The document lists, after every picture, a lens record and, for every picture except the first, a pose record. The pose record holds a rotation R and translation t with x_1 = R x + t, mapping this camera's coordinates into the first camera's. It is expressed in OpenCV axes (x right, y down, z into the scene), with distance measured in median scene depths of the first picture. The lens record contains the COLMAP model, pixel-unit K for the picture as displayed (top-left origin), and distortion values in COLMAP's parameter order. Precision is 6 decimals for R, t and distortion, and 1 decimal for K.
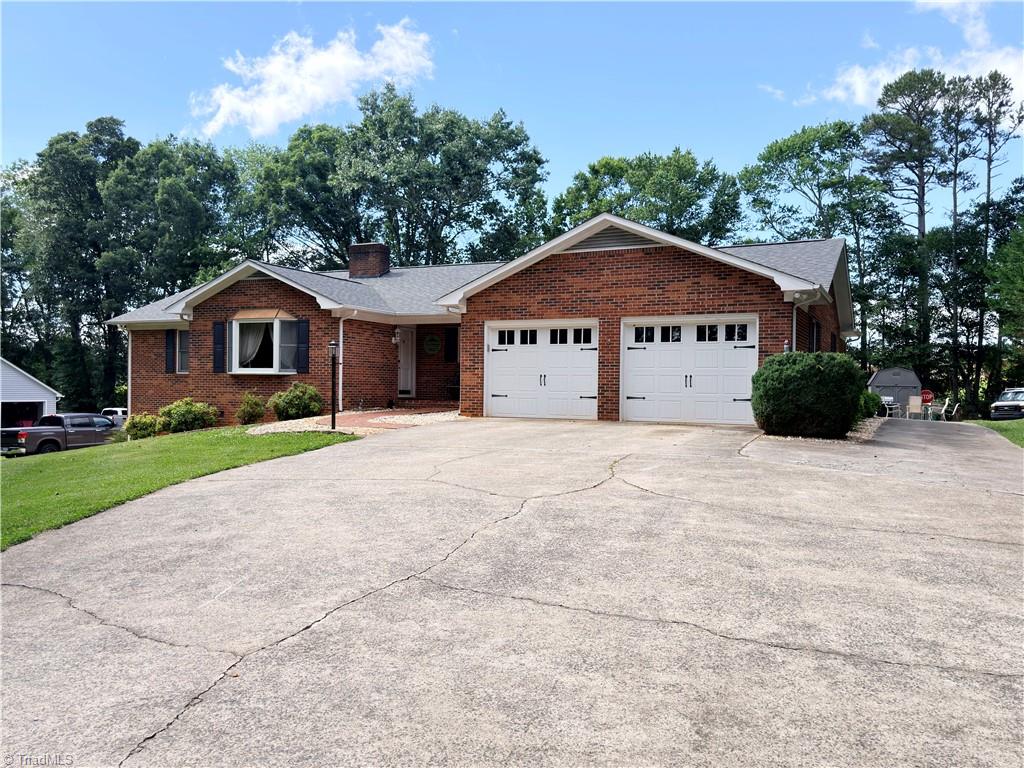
lens RADIAL K [[891.6, 0, 512.0], [0, 891.6, 384.0], [0, 0, 1]] dist [0.136053, -0.291955]
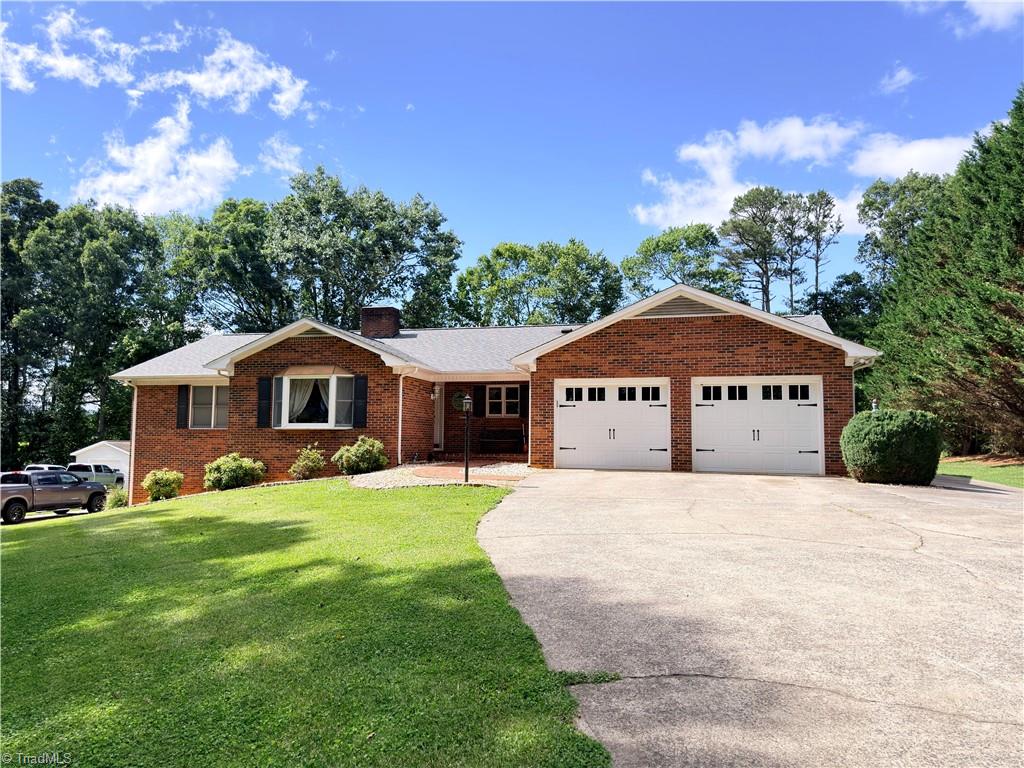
lens RADIAL K [[762.5, 0, 512.0], [0, 762.5, 384.0], [0, 0, 1]] dist [0.113842, -0.173501]
pose [[0.975257, 0.011981, 0.220749, -0.248773], [0.003475, 0.997576, -0.069494, -0.000704], [-0.221046, 0.068542, 0.972852, 0.099943]]
